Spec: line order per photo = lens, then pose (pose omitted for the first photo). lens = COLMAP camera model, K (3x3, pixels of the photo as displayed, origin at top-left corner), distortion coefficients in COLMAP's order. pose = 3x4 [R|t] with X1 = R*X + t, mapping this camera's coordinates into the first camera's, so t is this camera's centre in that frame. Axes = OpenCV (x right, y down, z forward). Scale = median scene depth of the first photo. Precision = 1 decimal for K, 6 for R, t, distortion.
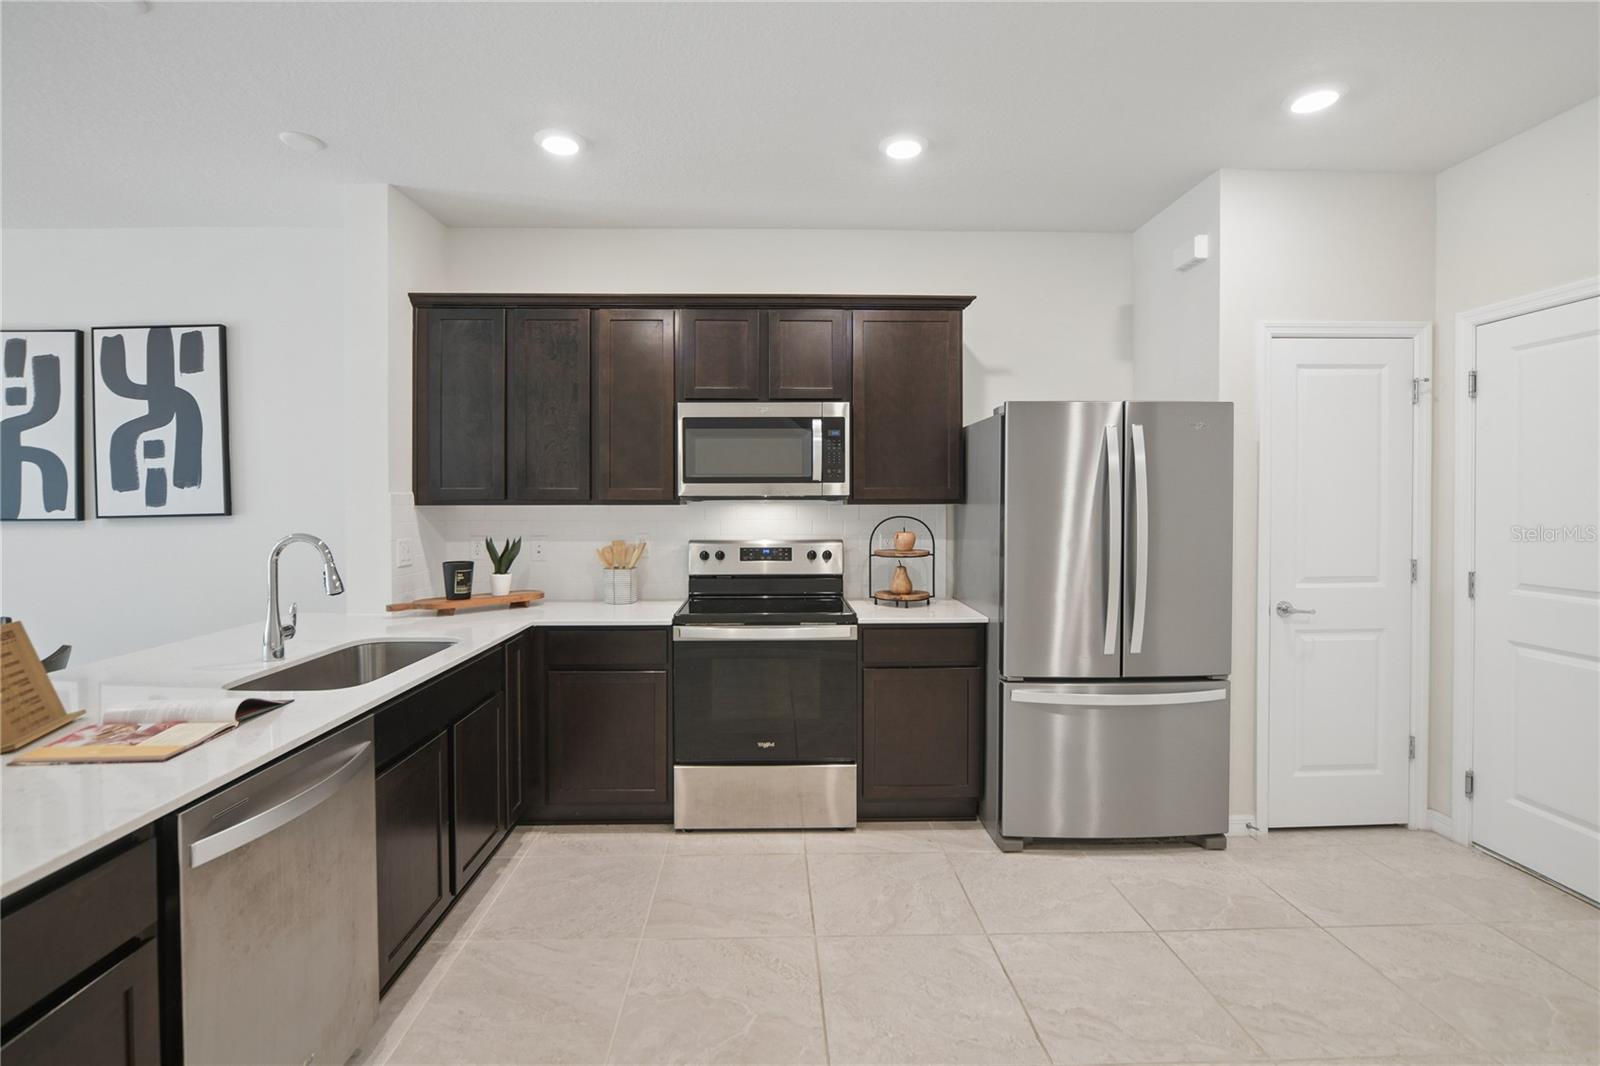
lens RADIAL K [[708.7, 0, 792.8], [0, 708.7, 510.1], [0, 0, 1]] dist [-0.016744, 0.001084]
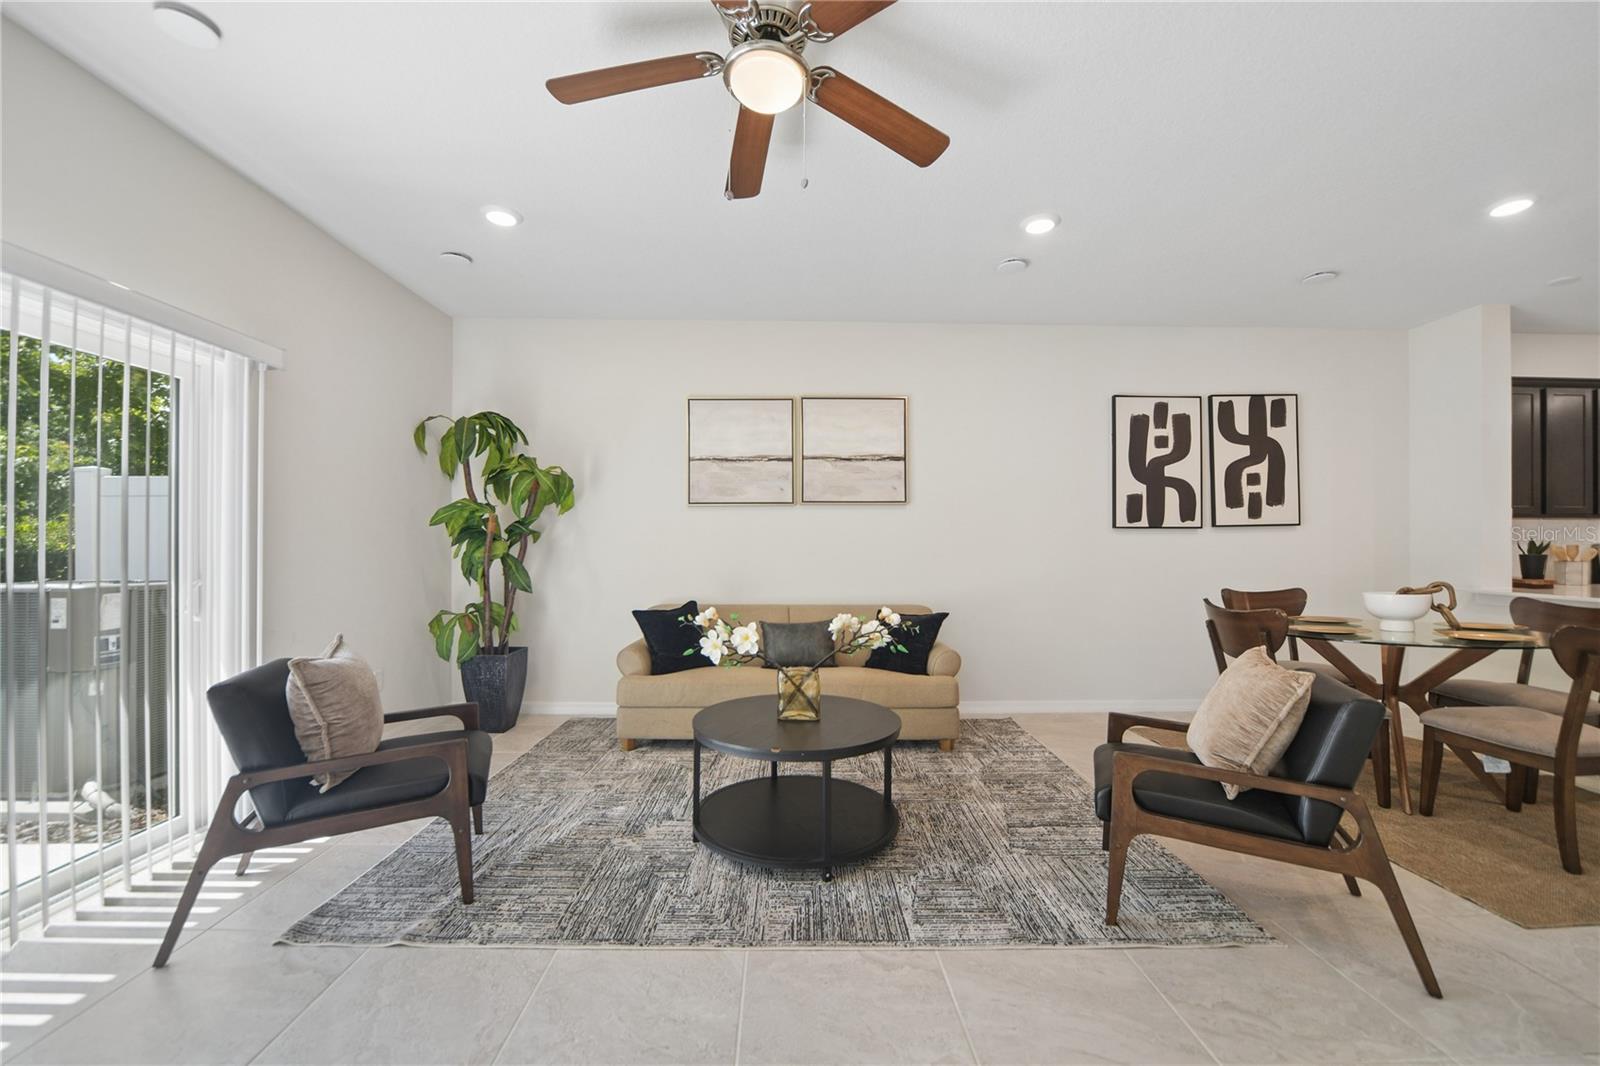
lens RADIAL K [[640.5, 0, 803.7], [0, 640.5, 546.7], [0, 0, 1]] dist [-0.013260, 0.004346]
pose [[0.999953, 0.004118, 0.008767, -1.973723], [-0.004000, 0.999901, -0.013456, 0.078974], [-0.008822, 0.013420, 0.999871, -0.332741]]
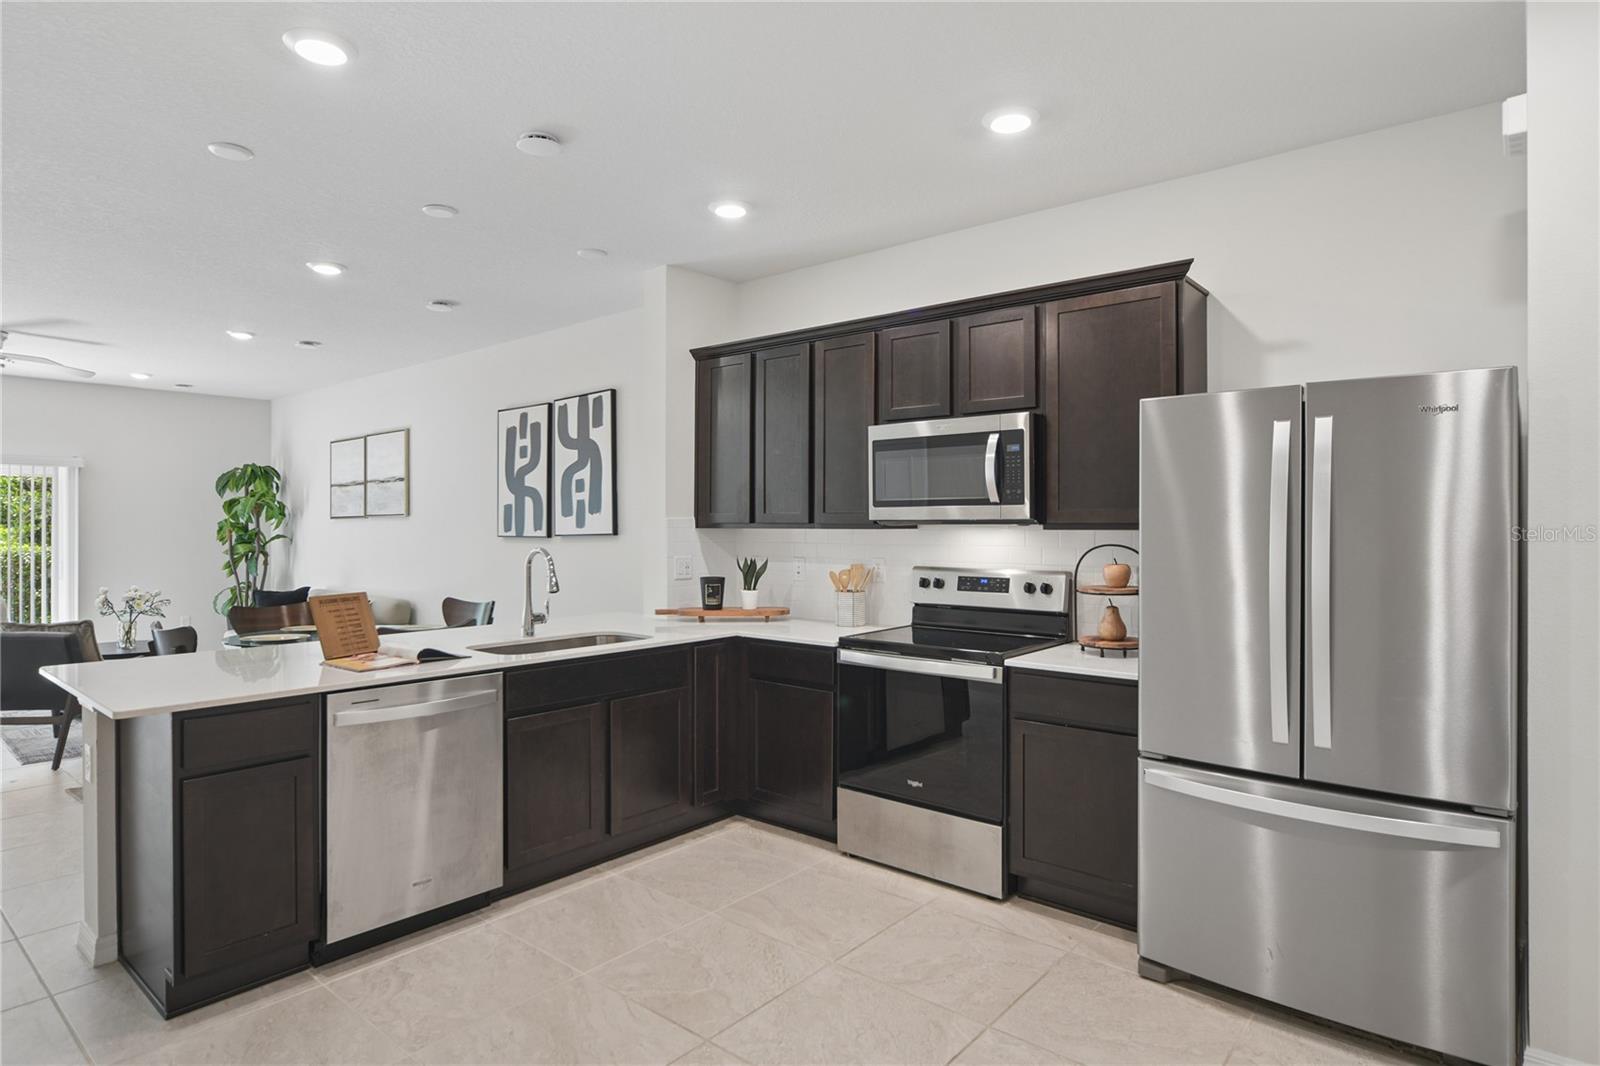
lens RADIAL K [[866.4, 0, 840.1], [0, 866.4, 524.4], [0, 0, 1]] dist [-0.017123, -0.000075]
pose [[0.766241, 0.001809, -0.642550, 0.580954], [-0.010171, 0.999905, -0.009313, -0.001957], [0.642473, 0.013672, 0.766187, 0.044886]]
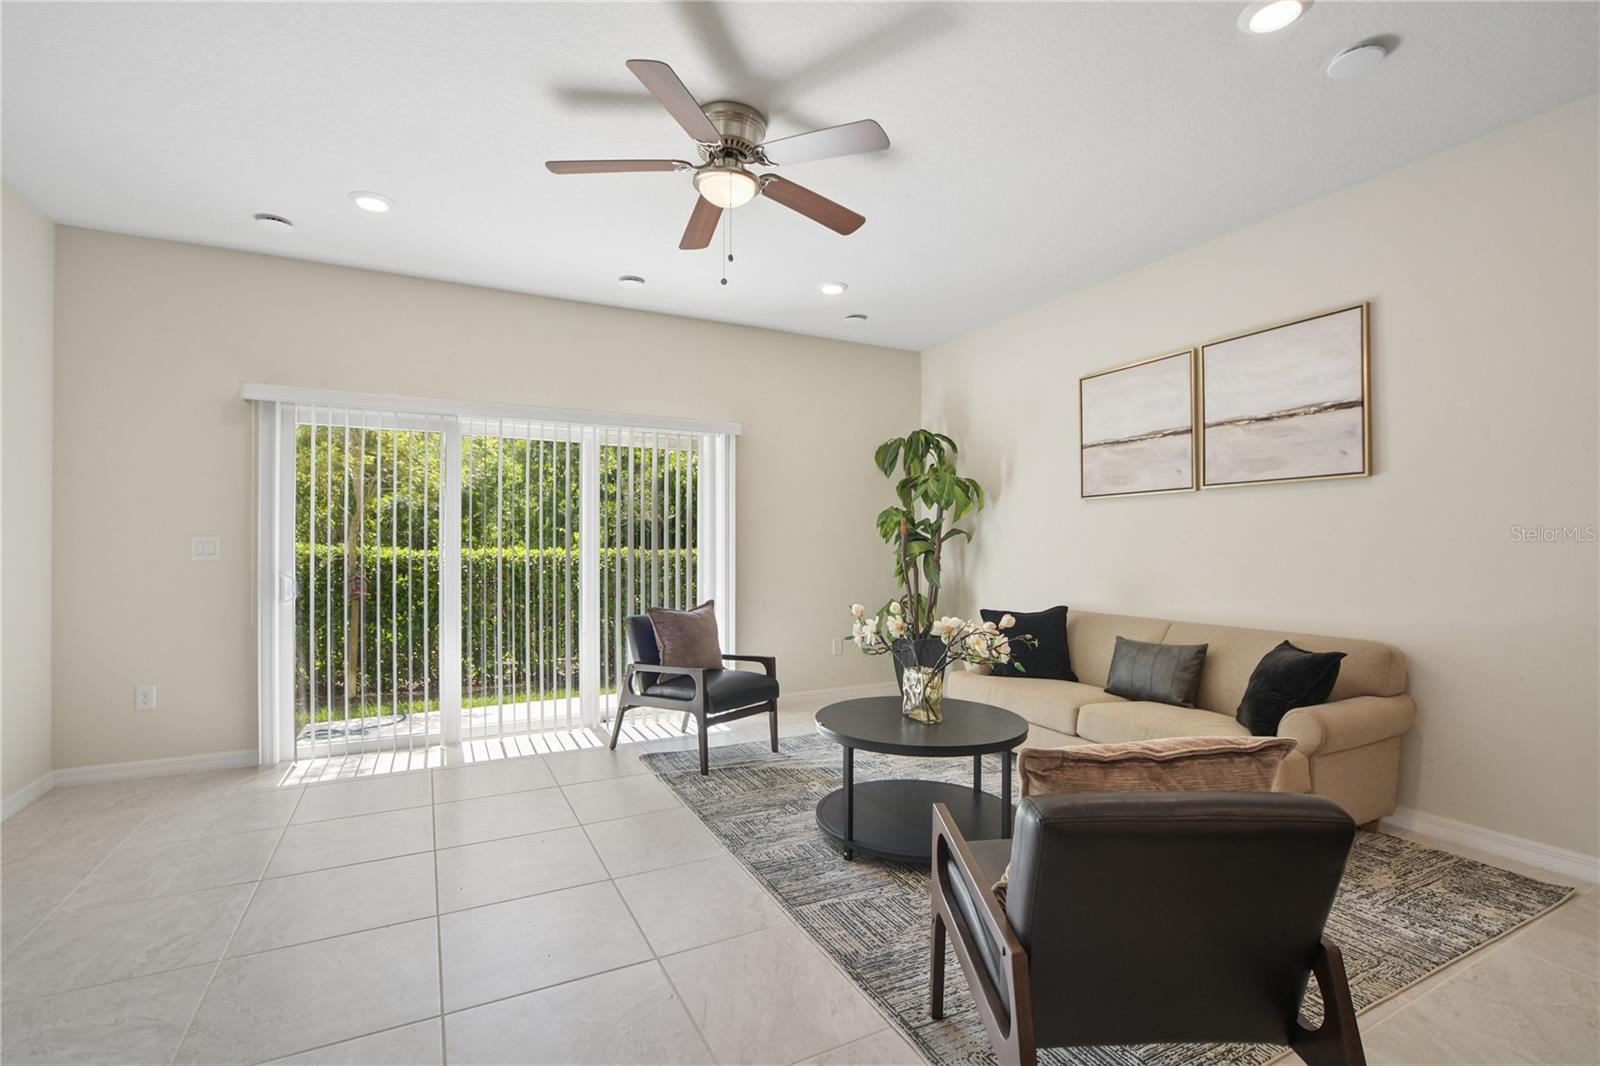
lens RADIAL K [[737.5, 0, 793.8], [0, 737.5, 541.4], [0, 0, 1]] dist [0.002285, 0.000434]
pose [[0.435430, -0.003712, -0.900215, -1.190402], [-0.012638, 0.999868, -0.010235, 0.074251], [0.900134, 0.015833, 0.435326, -0.064582]]
